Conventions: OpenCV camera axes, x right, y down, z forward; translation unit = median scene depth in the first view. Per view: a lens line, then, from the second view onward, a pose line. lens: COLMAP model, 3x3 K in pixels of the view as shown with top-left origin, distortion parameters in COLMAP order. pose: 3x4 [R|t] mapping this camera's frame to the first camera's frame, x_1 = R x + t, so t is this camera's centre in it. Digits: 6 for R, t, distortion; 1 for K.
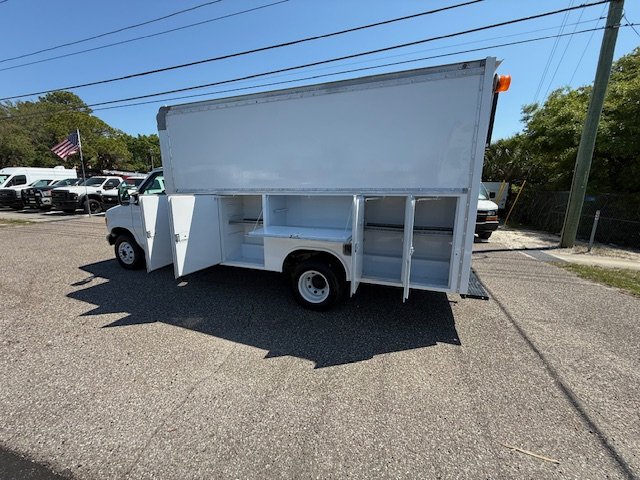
lens RADIAL K [[258.5, 0, 320.0], [0, 258.5, 240.0], [0, 0, 1]] dist [0.000191, -0.000325]
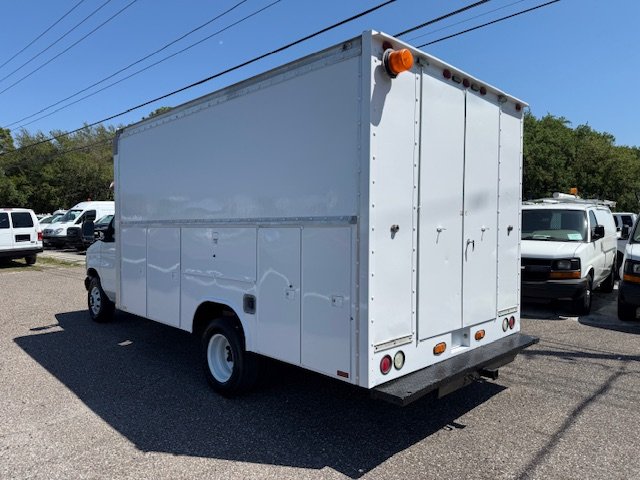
lens RADIAL K [[461.1, 0, 320.0], [0, 461.1, 240.0], [0, 0, 1]] dist [0.005299, -0.011439]
pose [[0.905835, 0.016583, -0.423307, 0.734045], [-0.089845, 0.984023, -0.153712, 0.036677], [0.413994, 0.177270, 0.892852, -0.049415]]
